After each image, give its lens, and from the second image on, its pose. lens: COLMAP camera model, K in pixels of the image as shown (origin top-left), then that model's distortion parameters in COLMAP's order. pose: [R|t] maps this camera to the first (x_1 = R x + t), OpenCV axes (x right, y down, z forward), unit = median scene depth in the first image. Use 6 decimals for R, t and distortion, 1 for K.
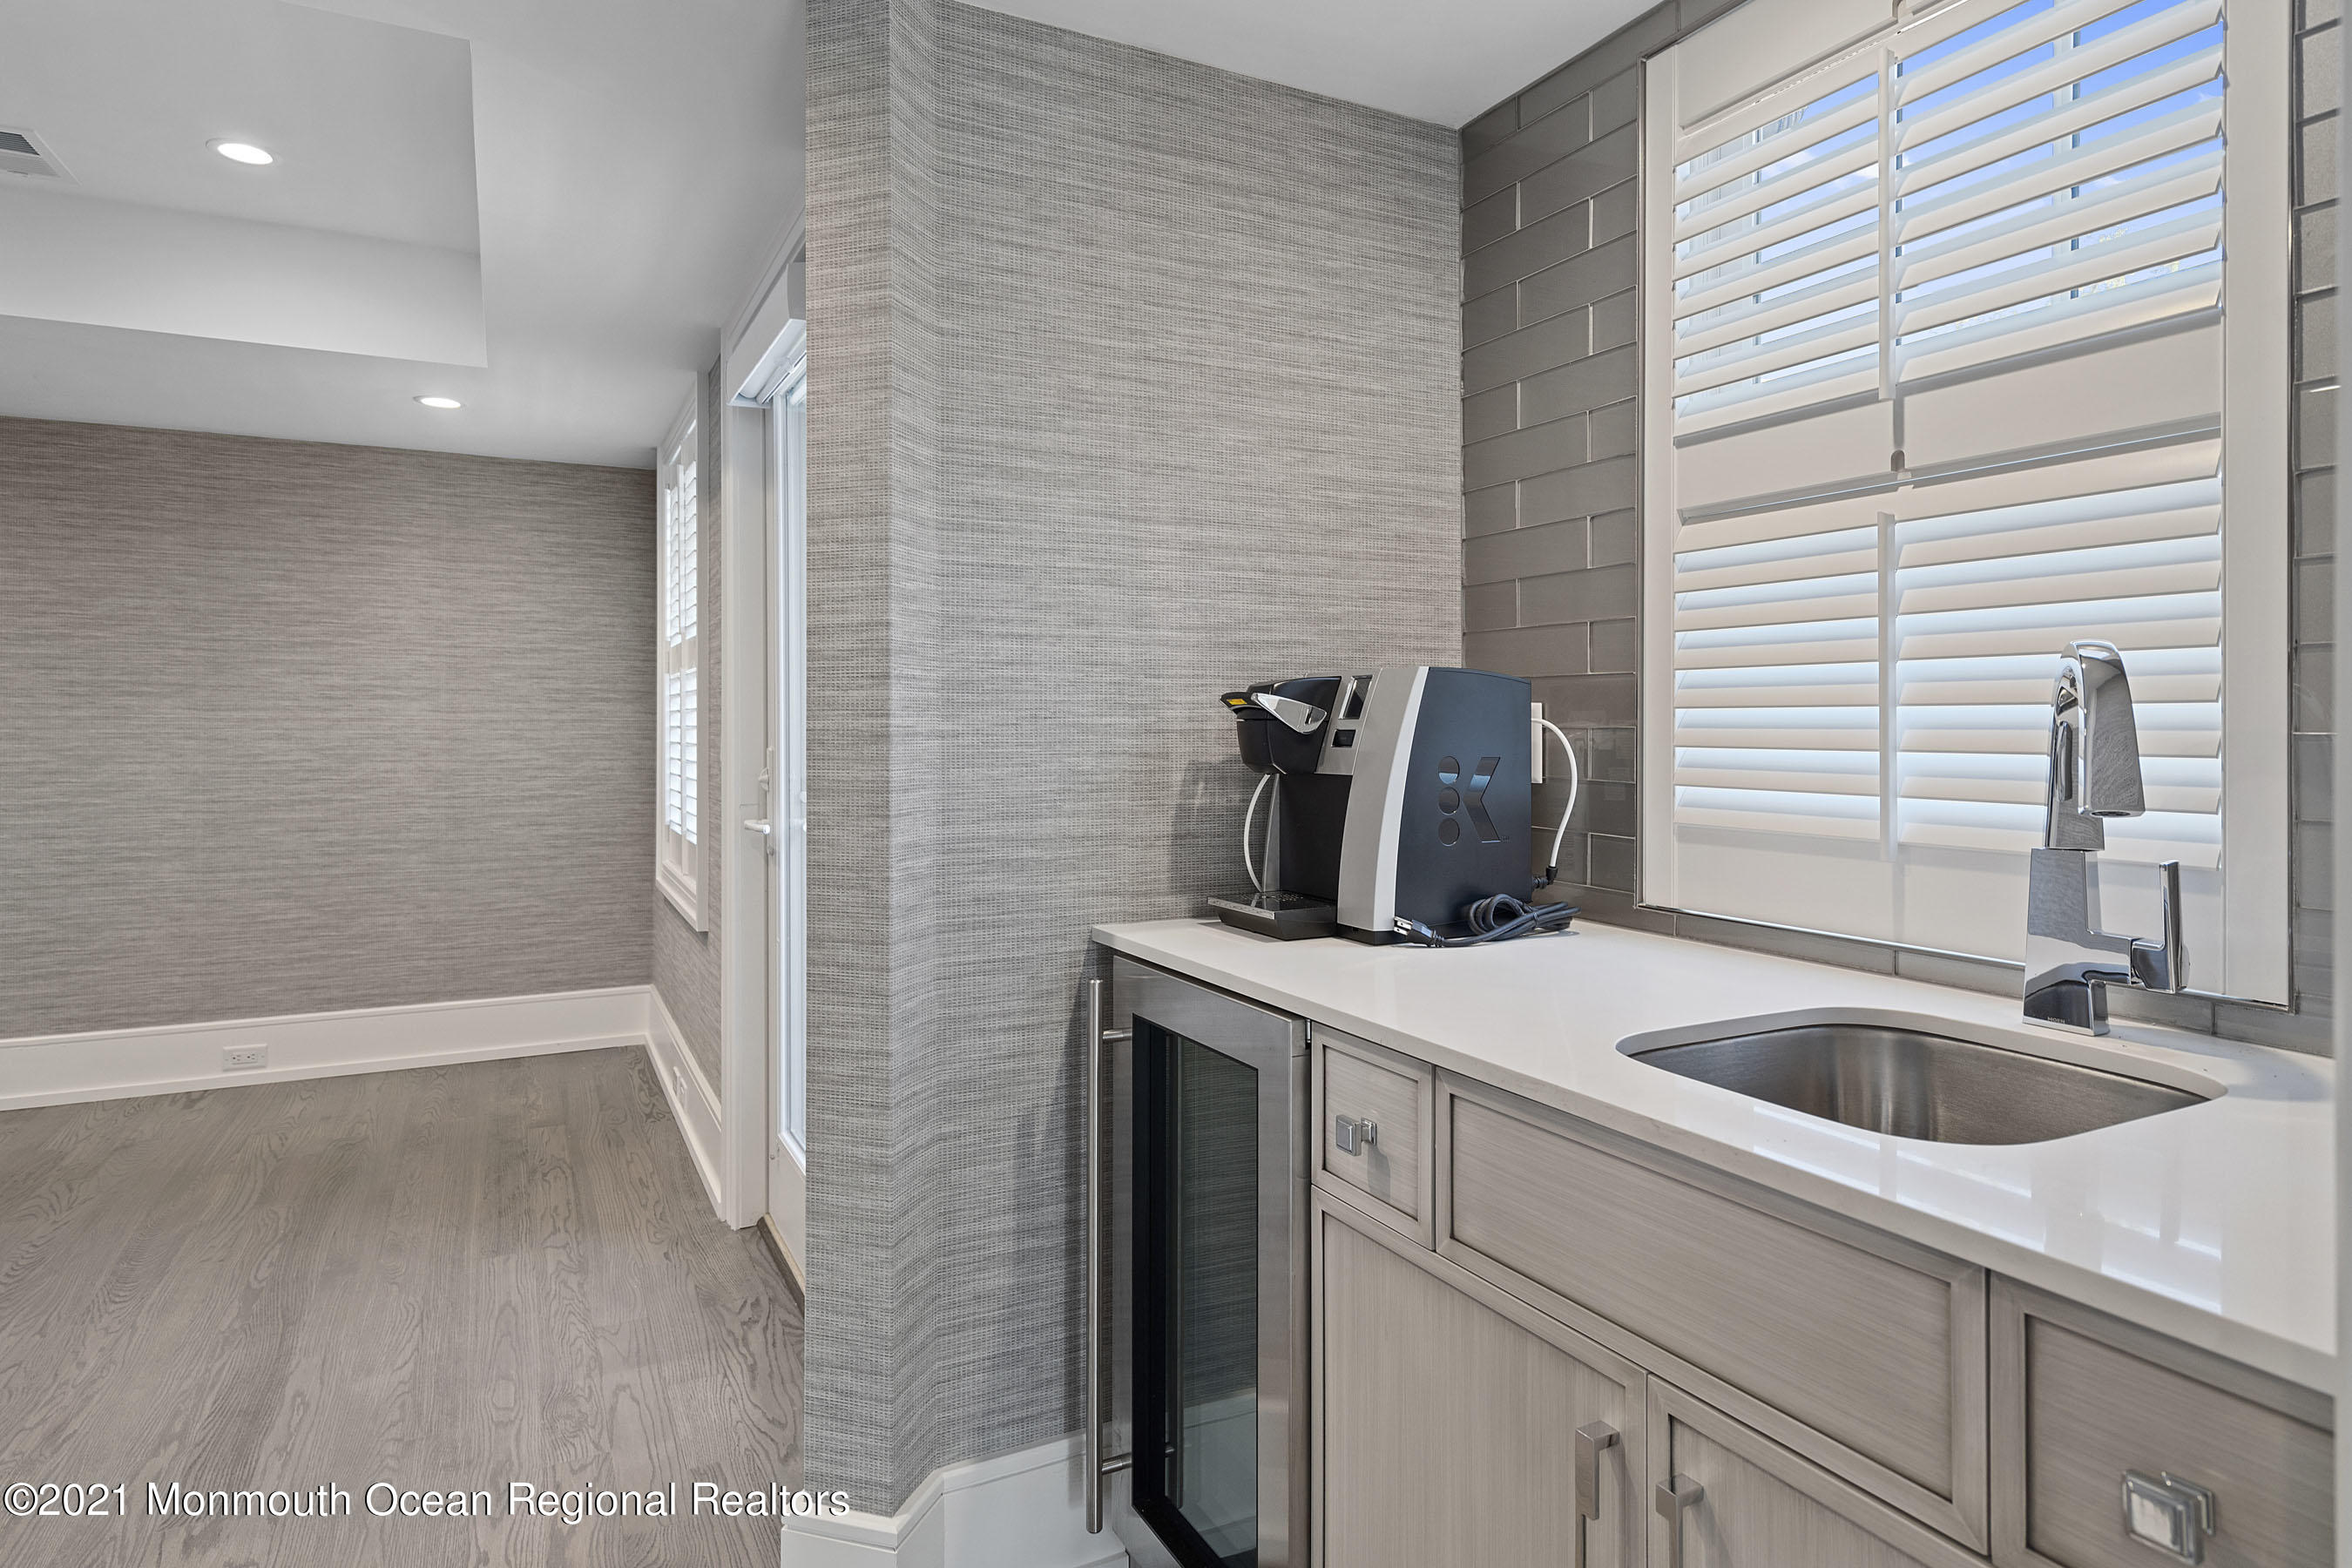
lens RADIAL K [[1299.7, 0, 1197.1], [0, 1299.7, 713.0], [0, 0, 1]] dist [-0.000387, 0.002580]
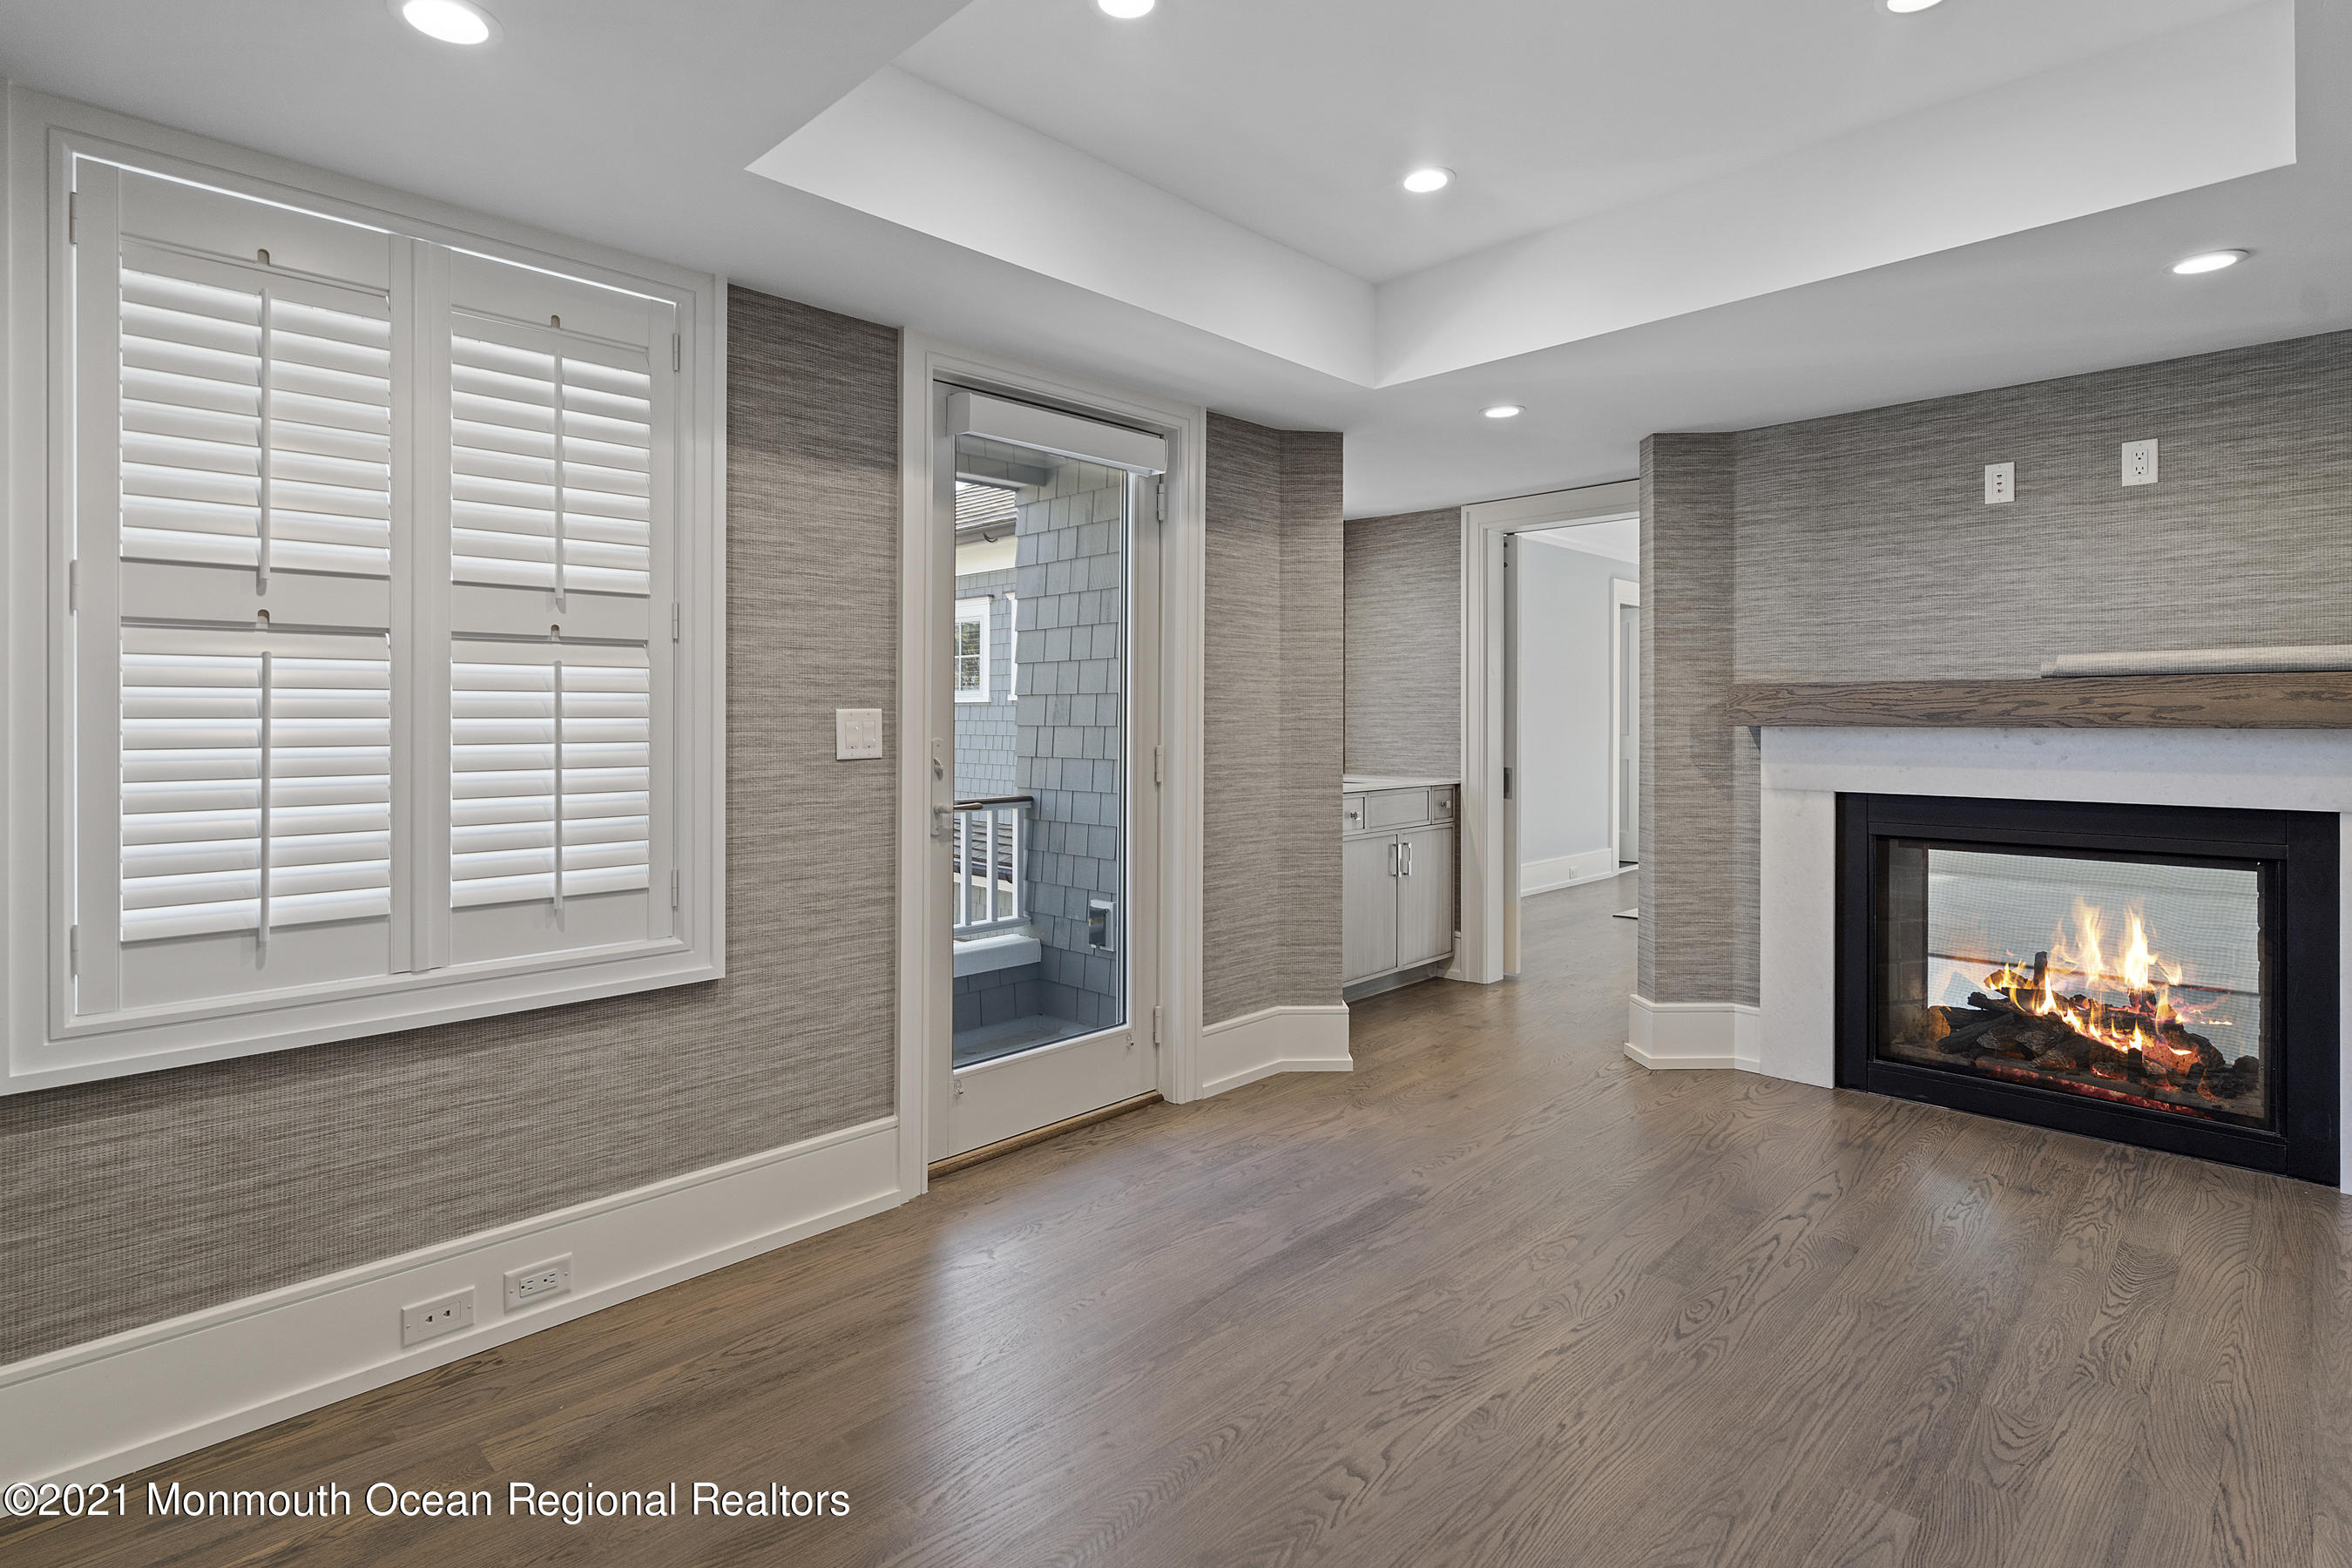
lens RADIAL K [[1179.4, 0, 1160.7], [0, 1179.4, 722.5], [0, 0, 1]] dist [-0.000863, 0.001536]
pose [[-0.319471, -0.007520, 0.947566, -1.073944], [-0.004816, 0.999968, 0.006312, 0.002430], [-0.947584, -0.002547, -0.319497, 0.914140]]
